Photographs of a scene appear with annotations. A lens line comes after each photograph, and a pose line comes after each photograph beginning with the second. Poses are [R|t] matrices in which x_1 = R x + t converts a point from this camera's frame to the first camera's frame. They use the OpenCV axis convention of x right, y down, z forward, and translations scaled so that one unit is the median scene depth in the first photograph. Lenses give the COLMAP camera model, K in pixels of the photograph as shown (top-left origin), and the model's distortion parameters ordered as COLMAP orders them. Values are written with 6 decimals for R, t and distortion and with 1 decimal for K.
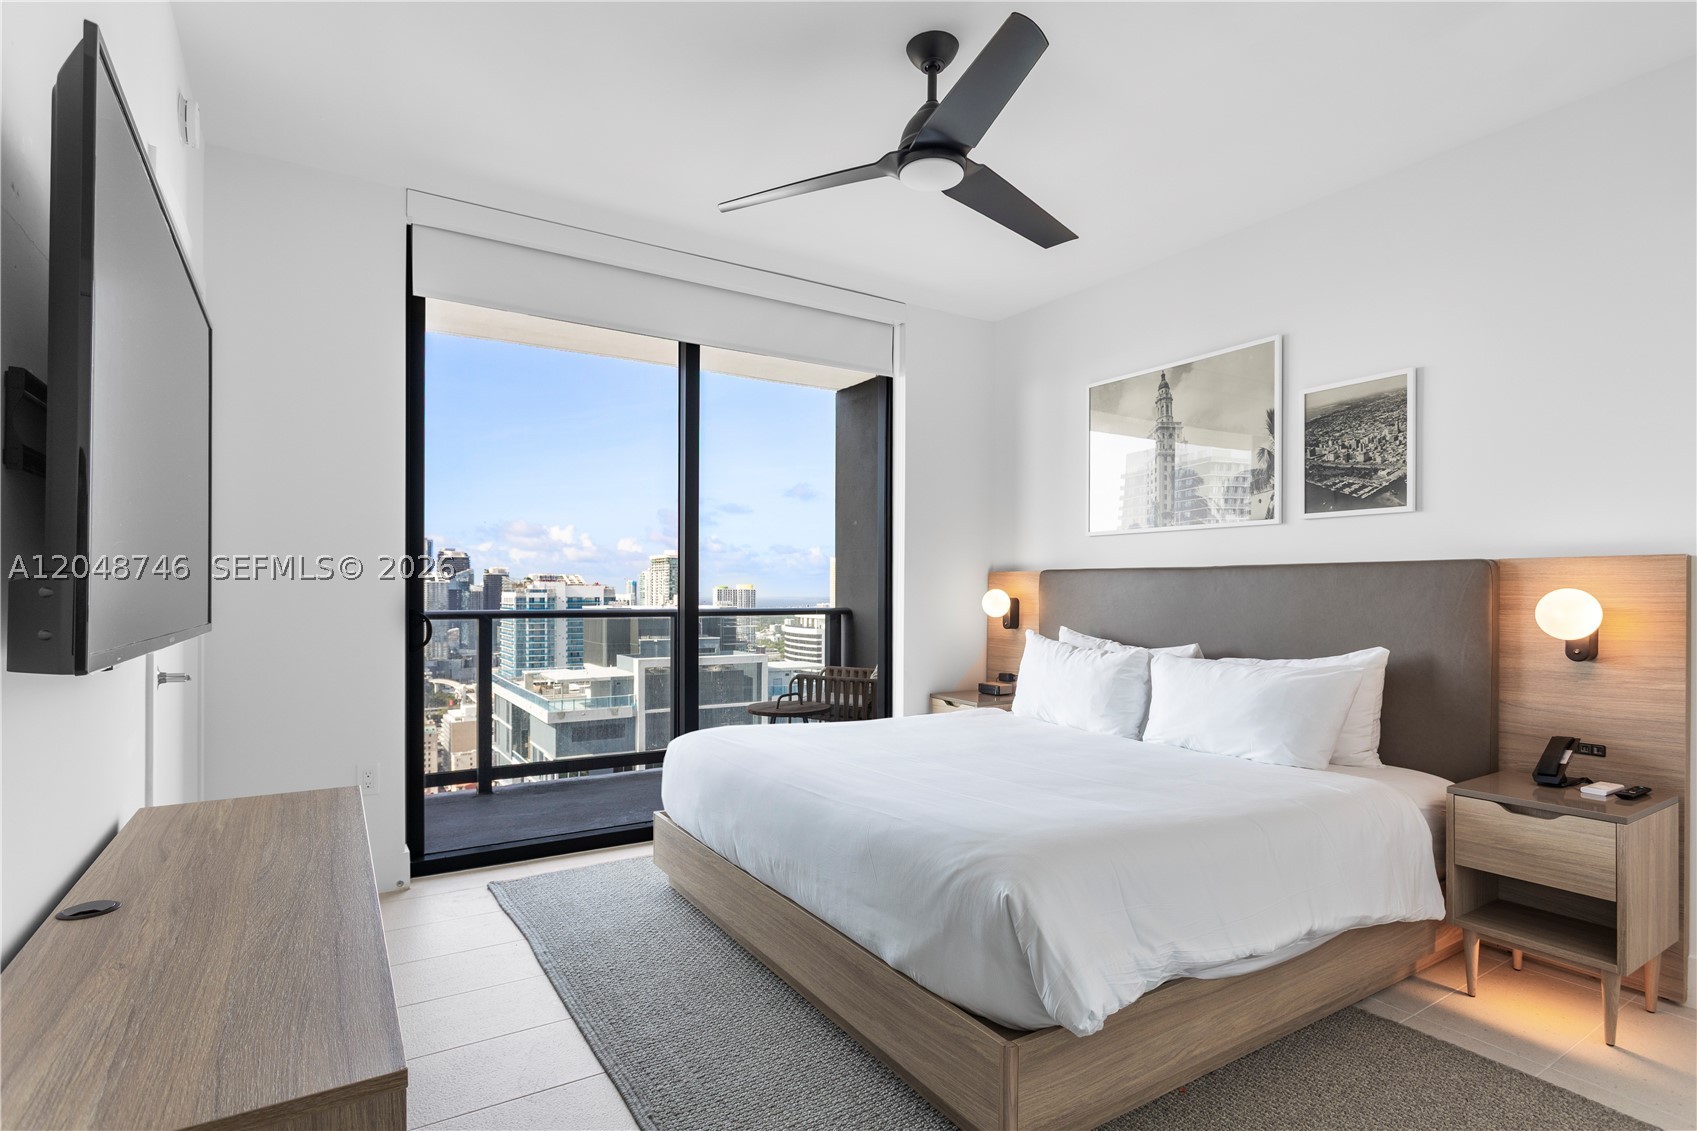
lens RADIAL K [[837.4, 0, 859.4], [0, 837.4, 593.7], [0, 0, 1]] dist [-0.010667, 0.006479]
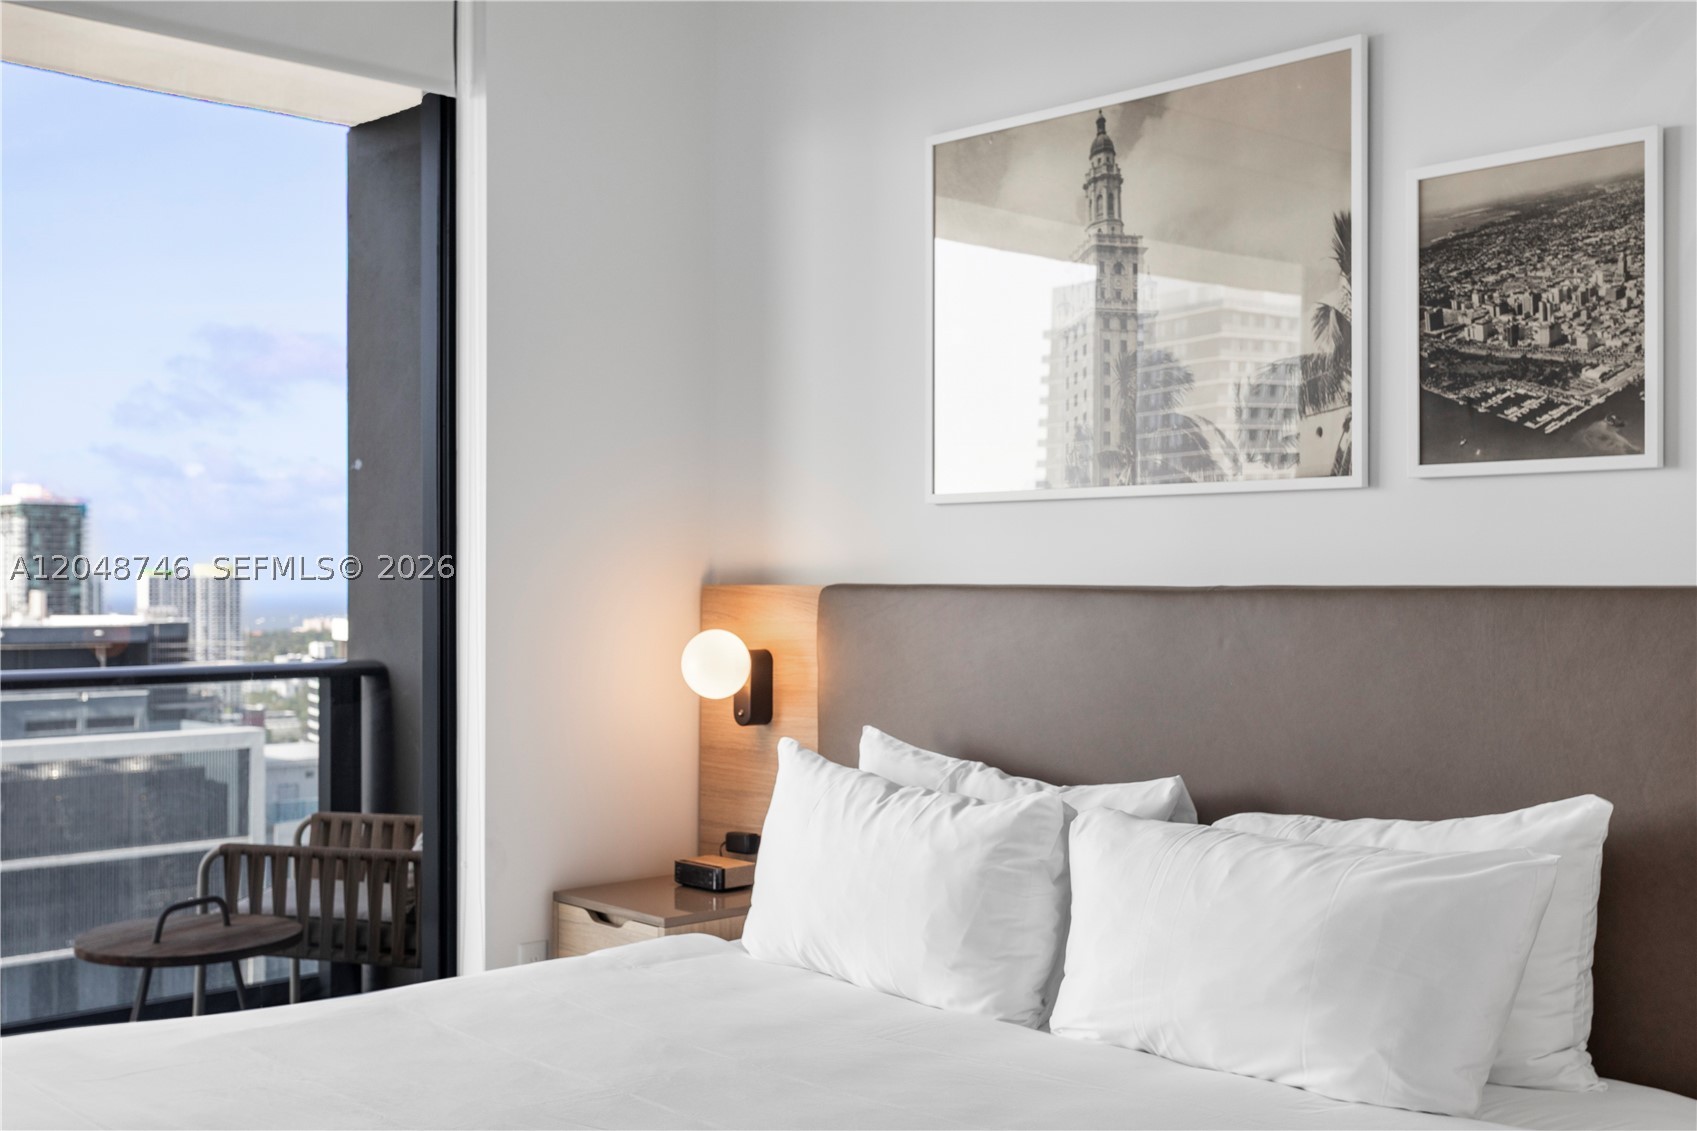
lens RADIAL K [[1833.8, 0, 856.1], [0, 1833.8, 587.8], [0, 0, 1]] dist [0.004419, 0.000000]
pose [[0.979983, -0.005660, 0.199002, 0.070663], [0.005281, 0.999983, 0.002434, -0.037148], [-0.199013, -0.001335, 0.979996, 0.149958]]
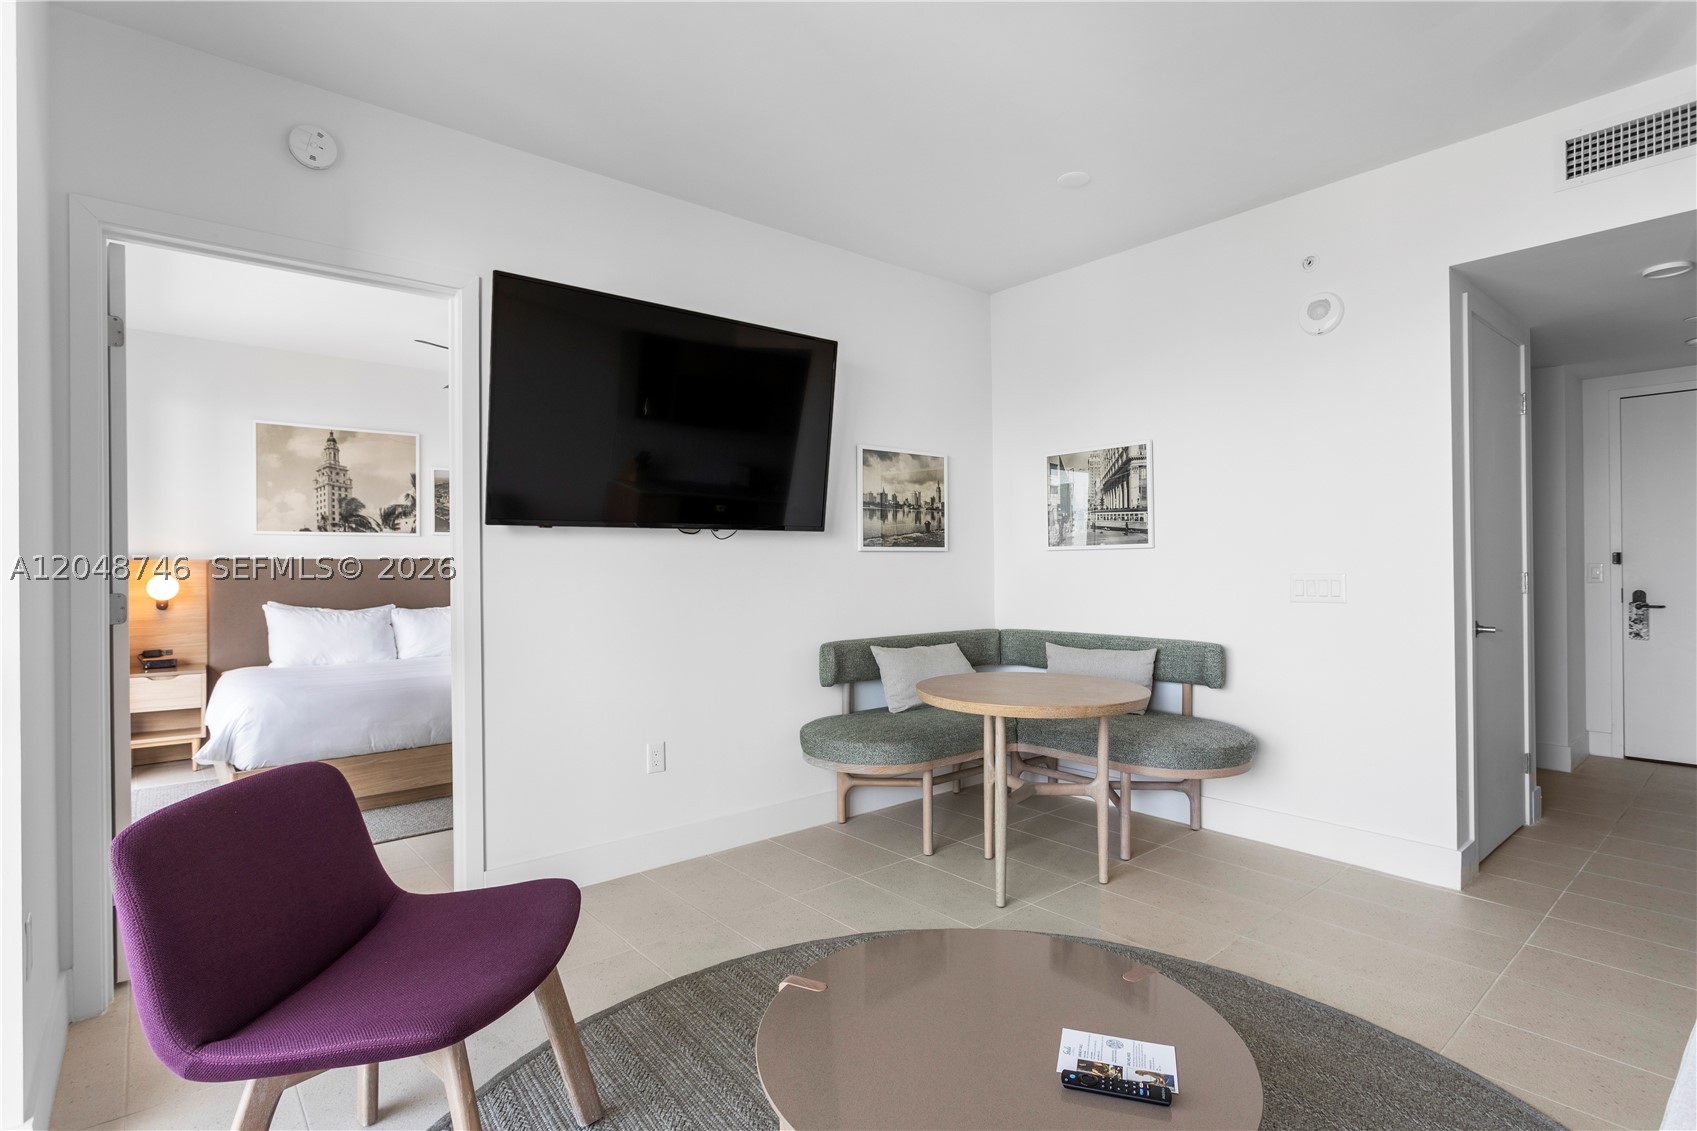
lens RADIAL K [[837.4, 0, 847.5], [0, 837.4, 560.0], [0, 0, 1]] dist [-0.010667, 0.006479]
pose [[-0.118501, 0.001688, 0.992953, -1.444480], [0.012350, 0.999924, -0.000226, -0.019425], [-0.992877, 0.012236, -0.118513, 0.281163]]
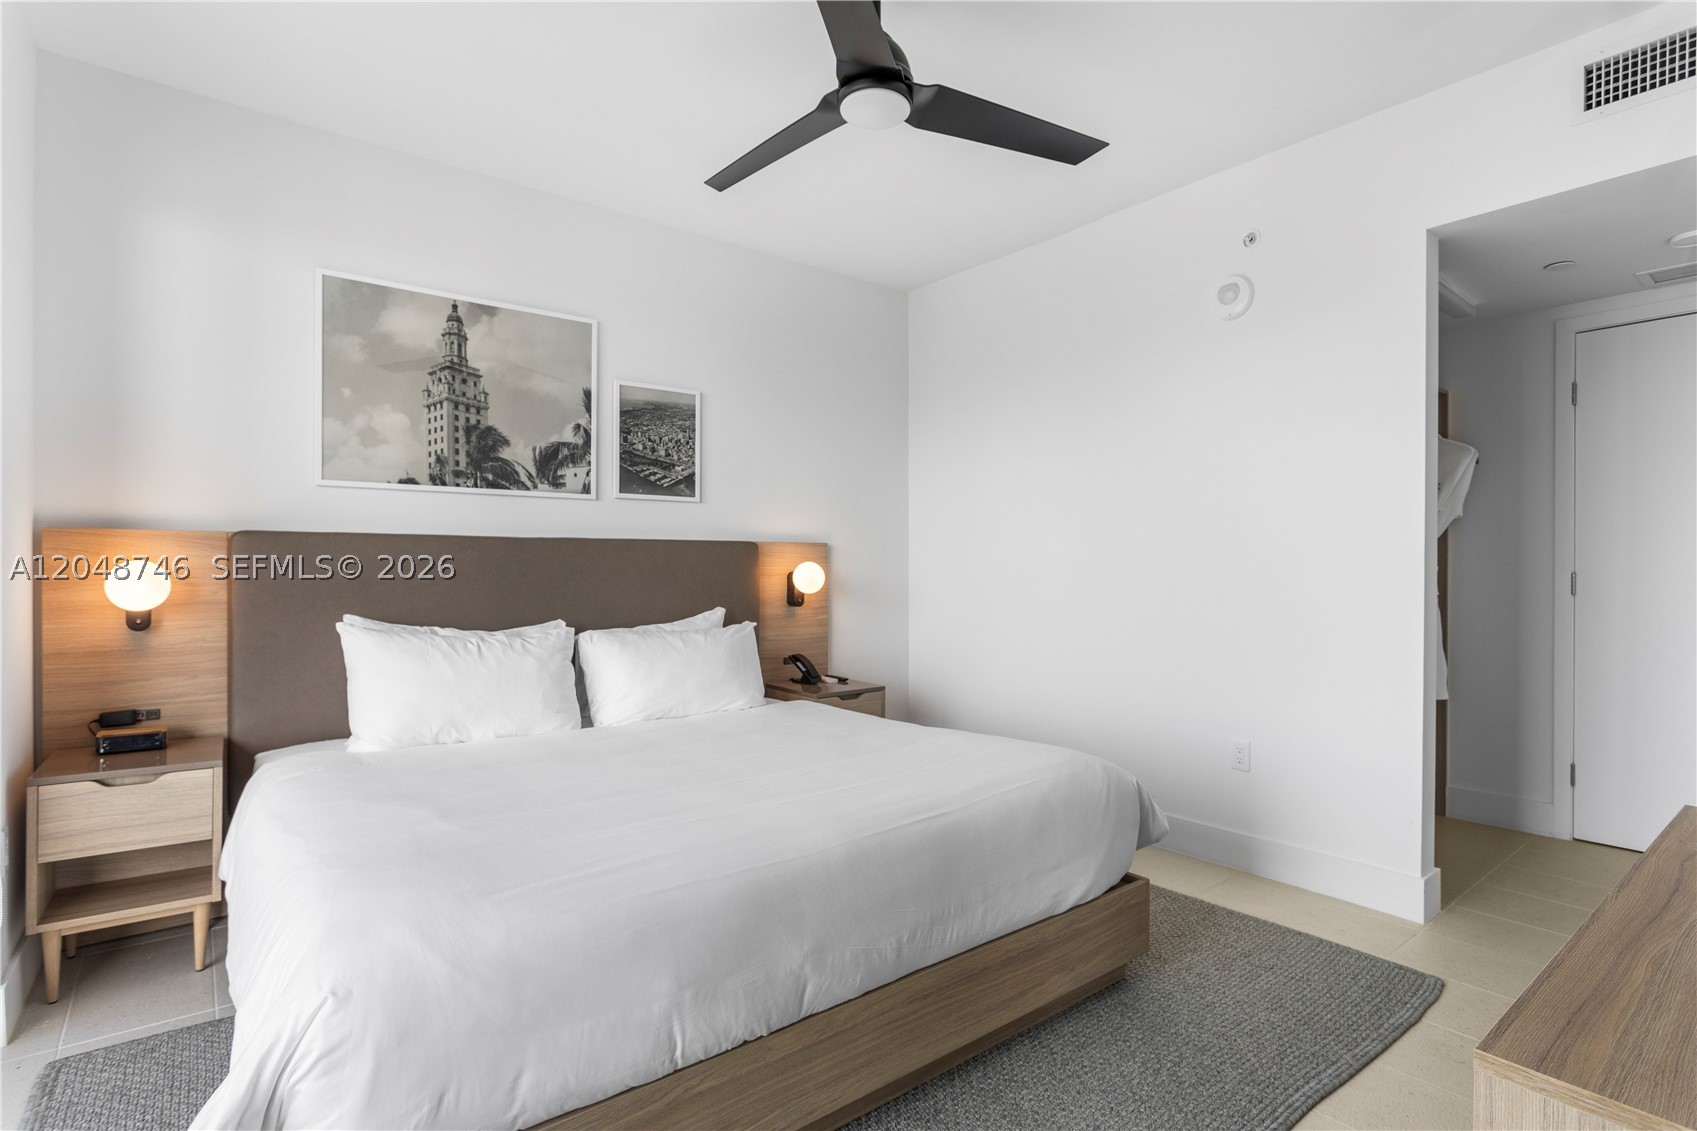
lens RADIAL K [[837.4, 0, 843.5], [0, 837.4, 566.7], [0, 0, 1]] dist [-0.010667, 0.006479]
pose [[-0.084789, -0.007805, 0.996368, -0.577349], [0.000521, 0.999969, 0.007877, -0.007276], [-0.996399, 0.001187, -0.084782, 0.779827]]
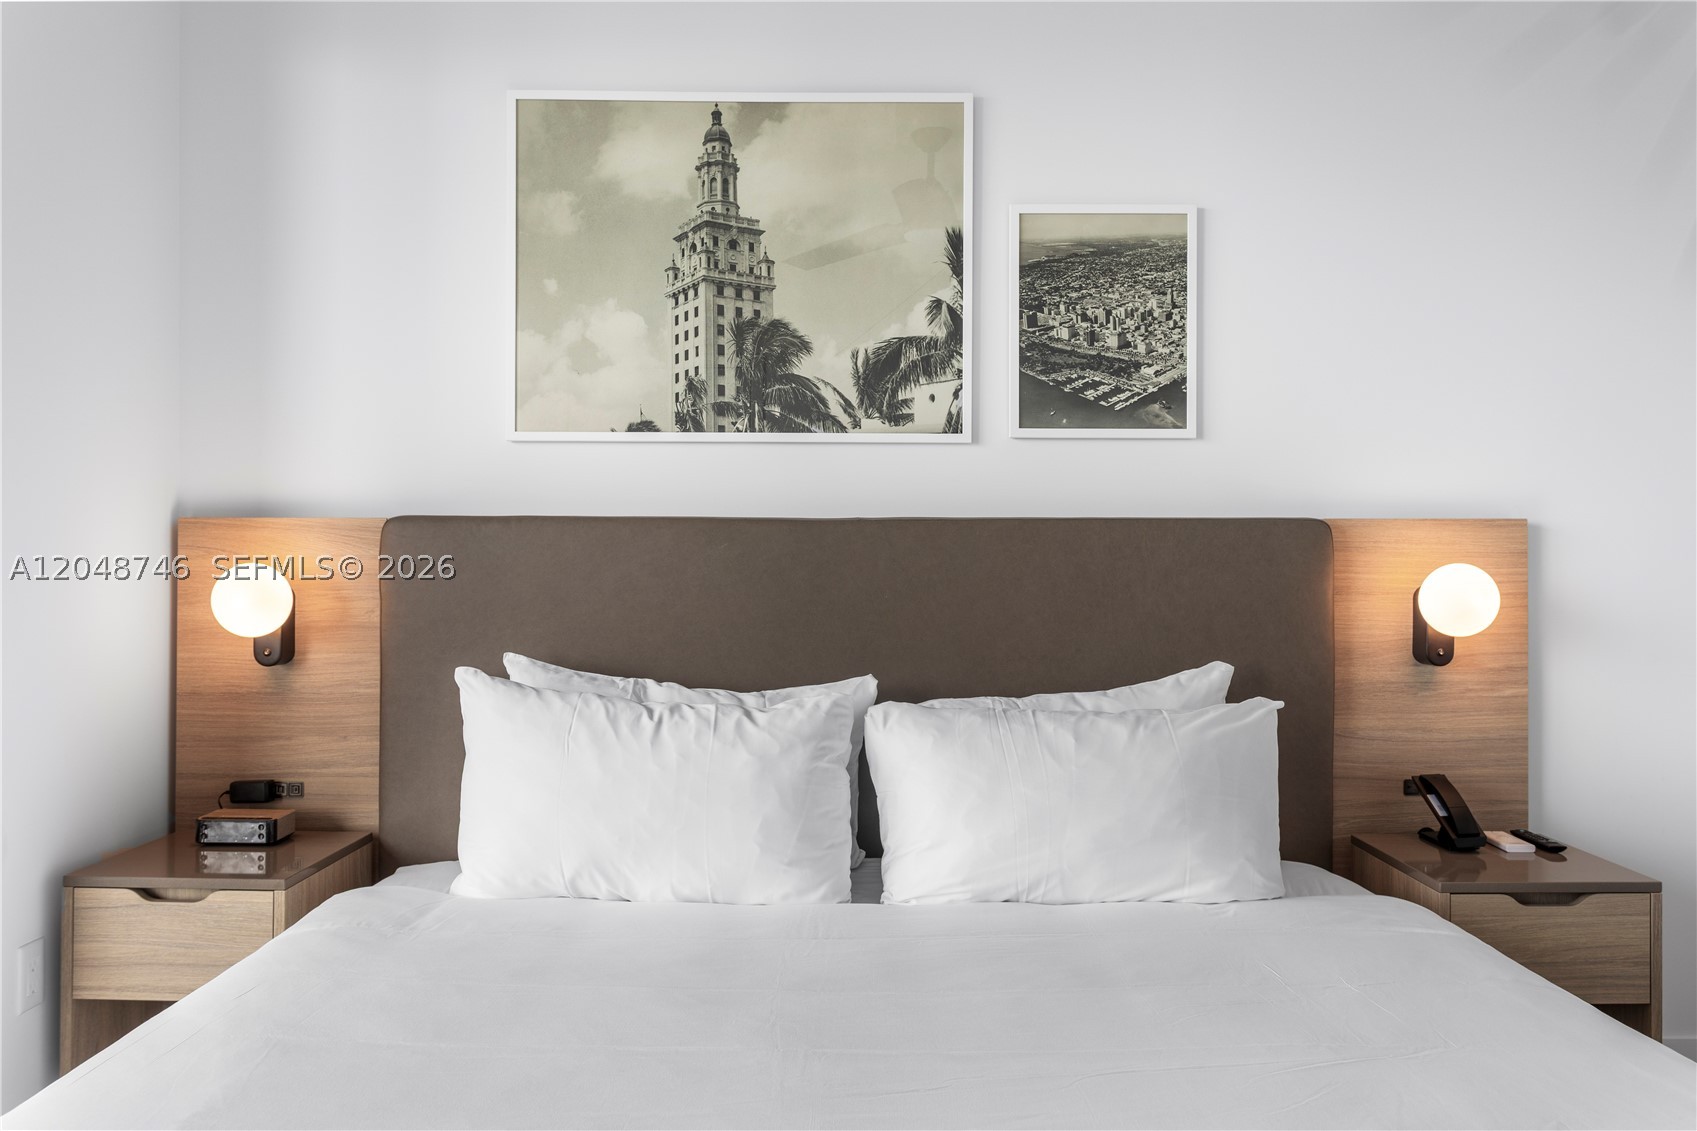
lens RADIAL K [[1266.1, 0, 848.8], [0, 1266.1, 570.0], [0, 0, 1]] dist [-0.000941, 0.011622]
pose [[0.533689, -0.005003, 0.845666, -0.236460], [0.003129, 0.999987, 0.003941, -0.004826], [-0.845675, 0.000543, 0.533698, 0.629863]]
